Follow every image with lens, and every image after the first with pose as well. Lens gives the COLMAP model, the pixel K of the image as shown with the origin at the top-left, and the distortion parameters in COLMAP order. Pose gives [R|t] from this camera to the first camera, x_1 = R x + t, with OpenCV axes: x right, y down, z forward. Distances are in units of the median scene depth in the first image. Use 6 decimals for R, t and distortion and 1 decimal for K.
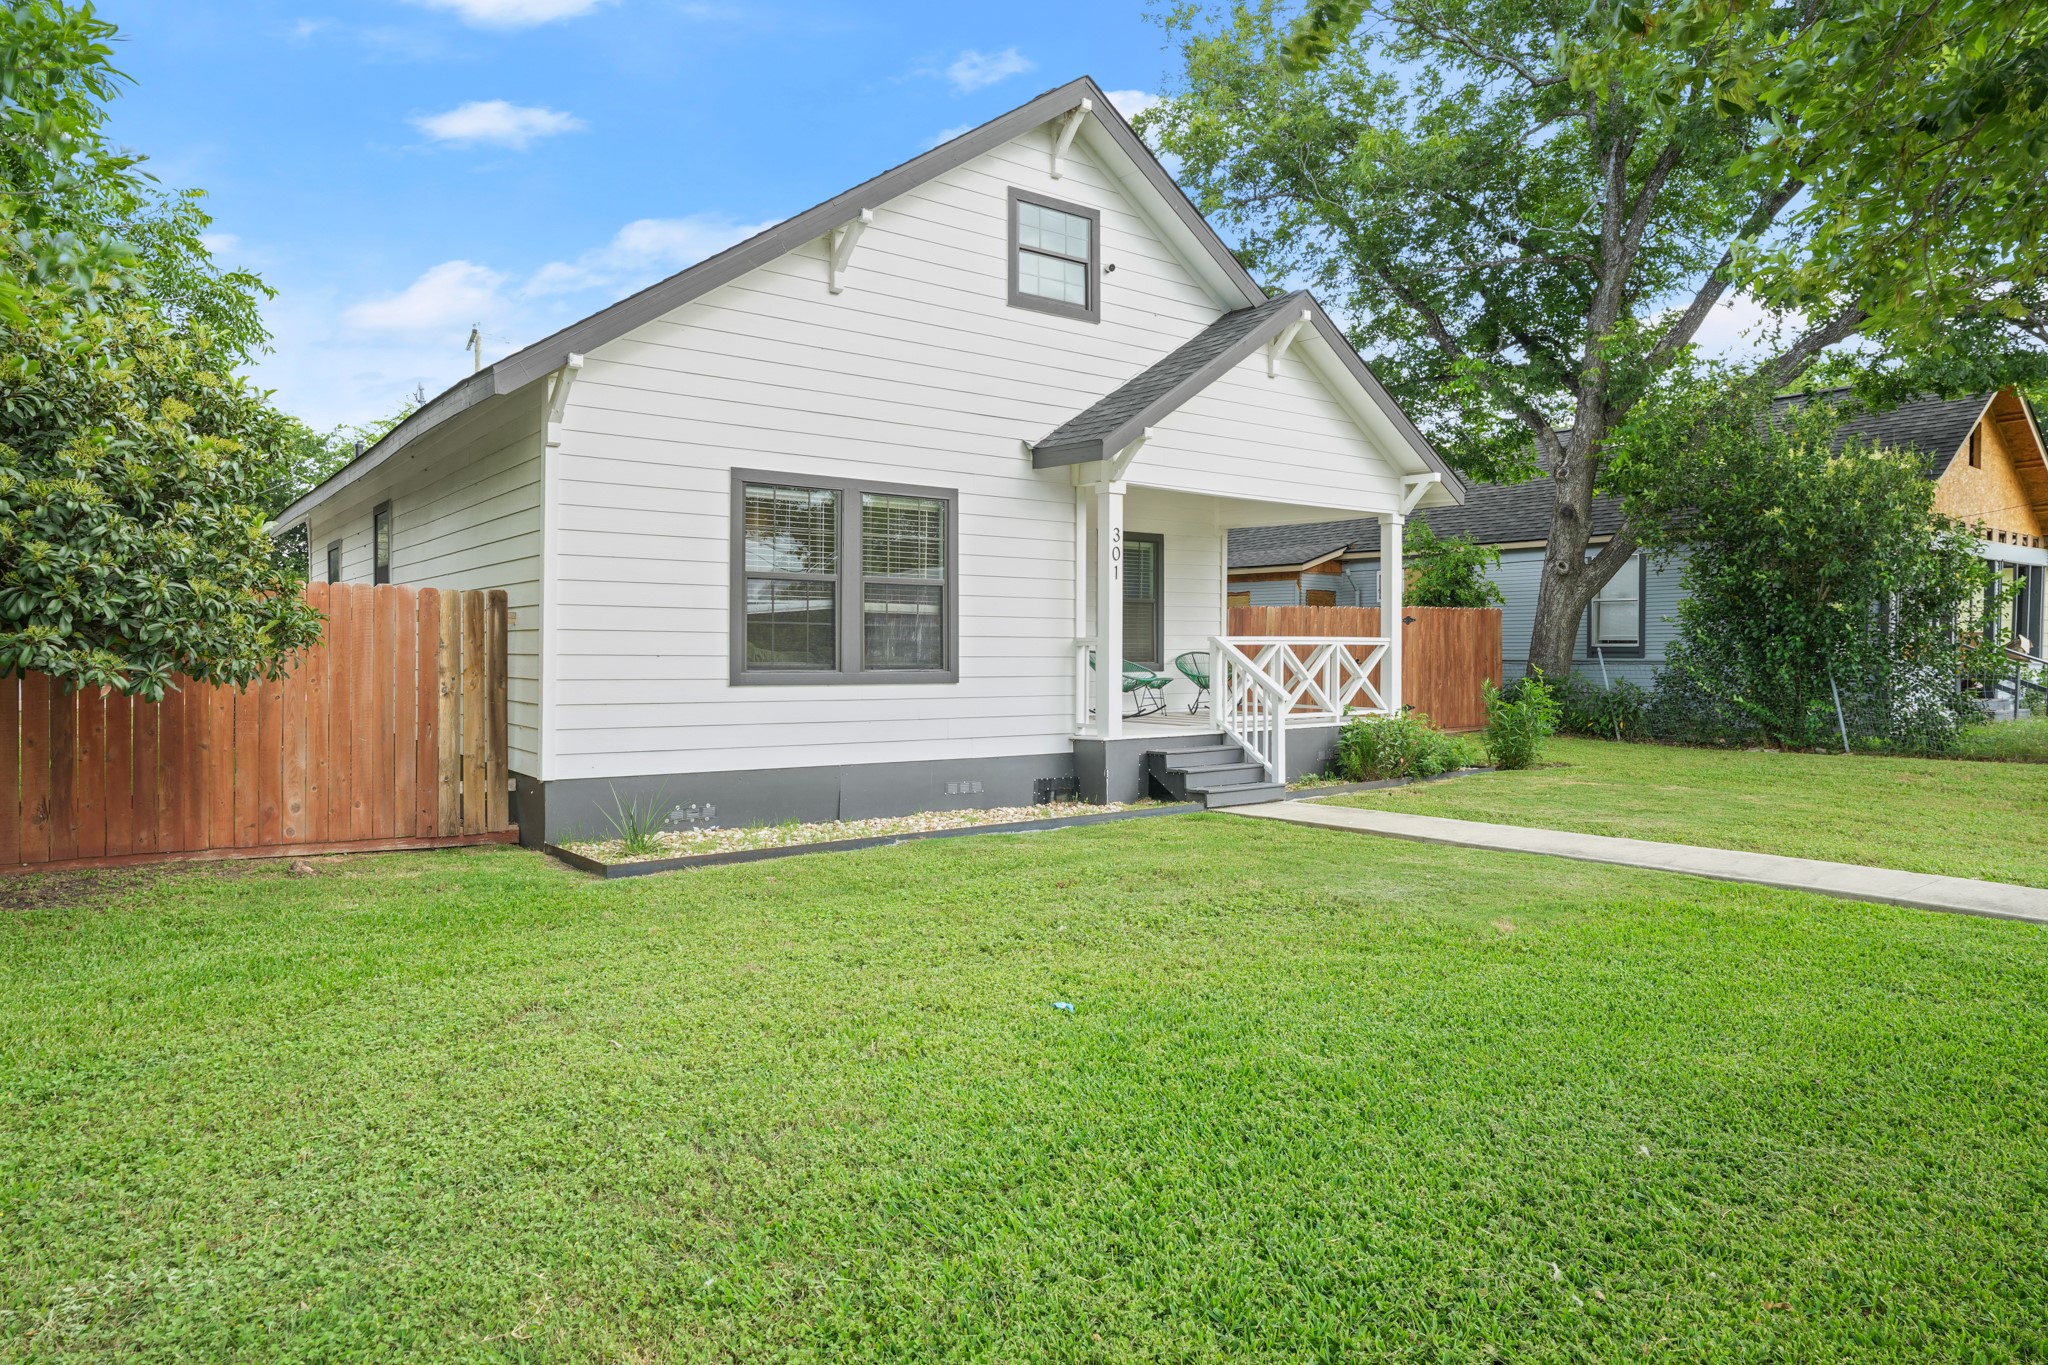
lens RADIAL K [[1278.7, 0, 1021.3], [0, 1278.7, 680.7], [0, 0, 1]] dist [0.038501, -0.000459]
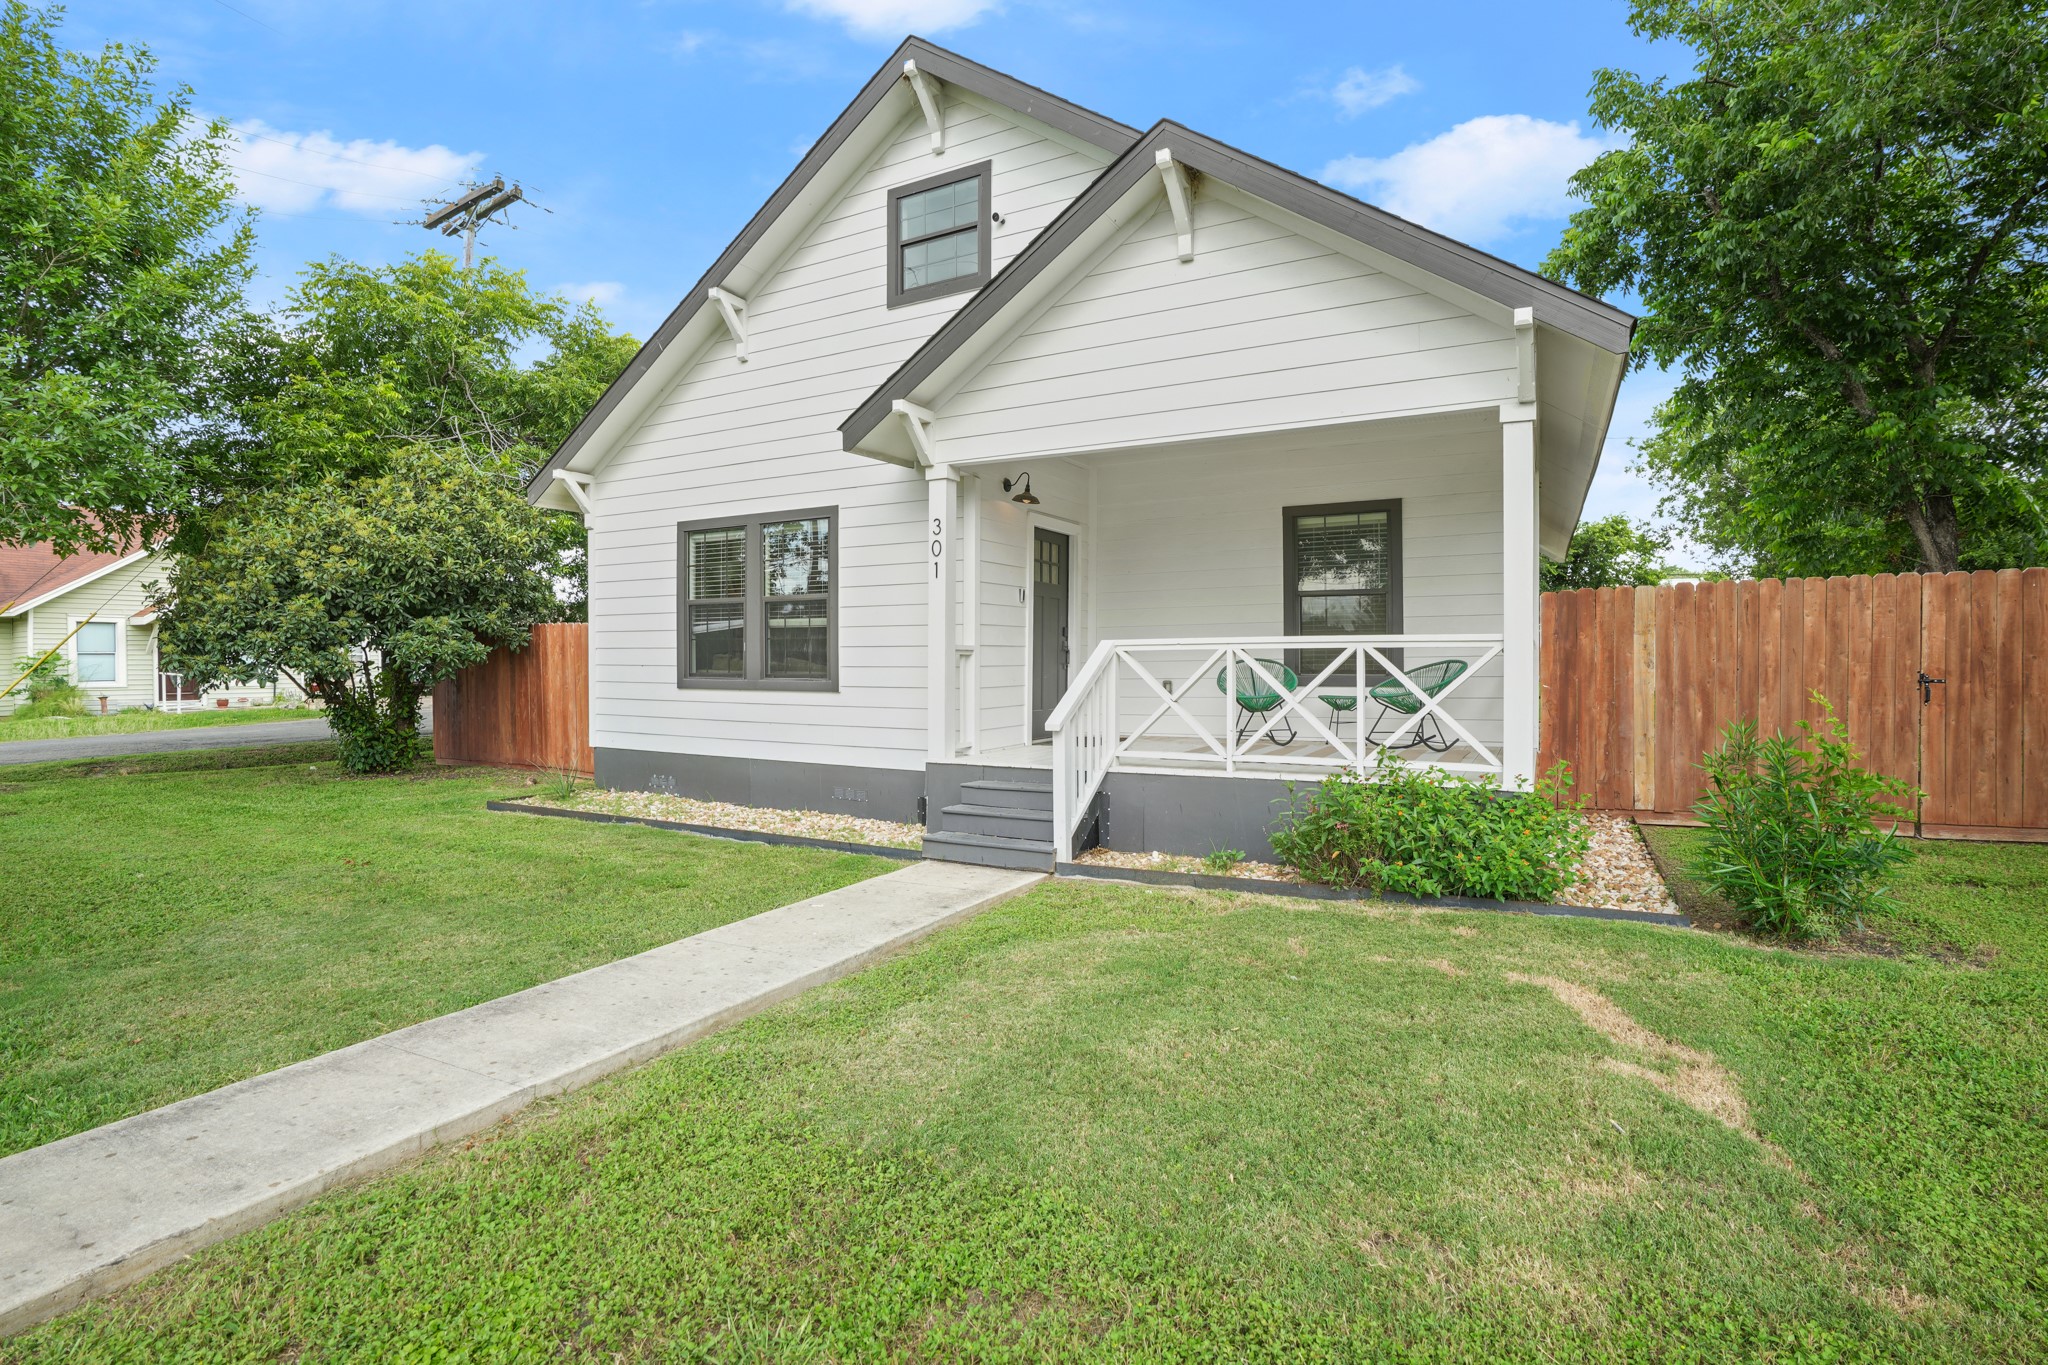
lens RADIAL K [[943.3, 0, 1026.0], [0, 943.3, 667.2], [0, 0, 1]] dist [-0.012985, 0.000964]
pose [[0.419855, 0.004345, -0.907581, 0.717517], [-0.016184, 0.999865, -0.002700, -0.019096], [0.907447, 0.015822, 0.419869, 0.829833]]
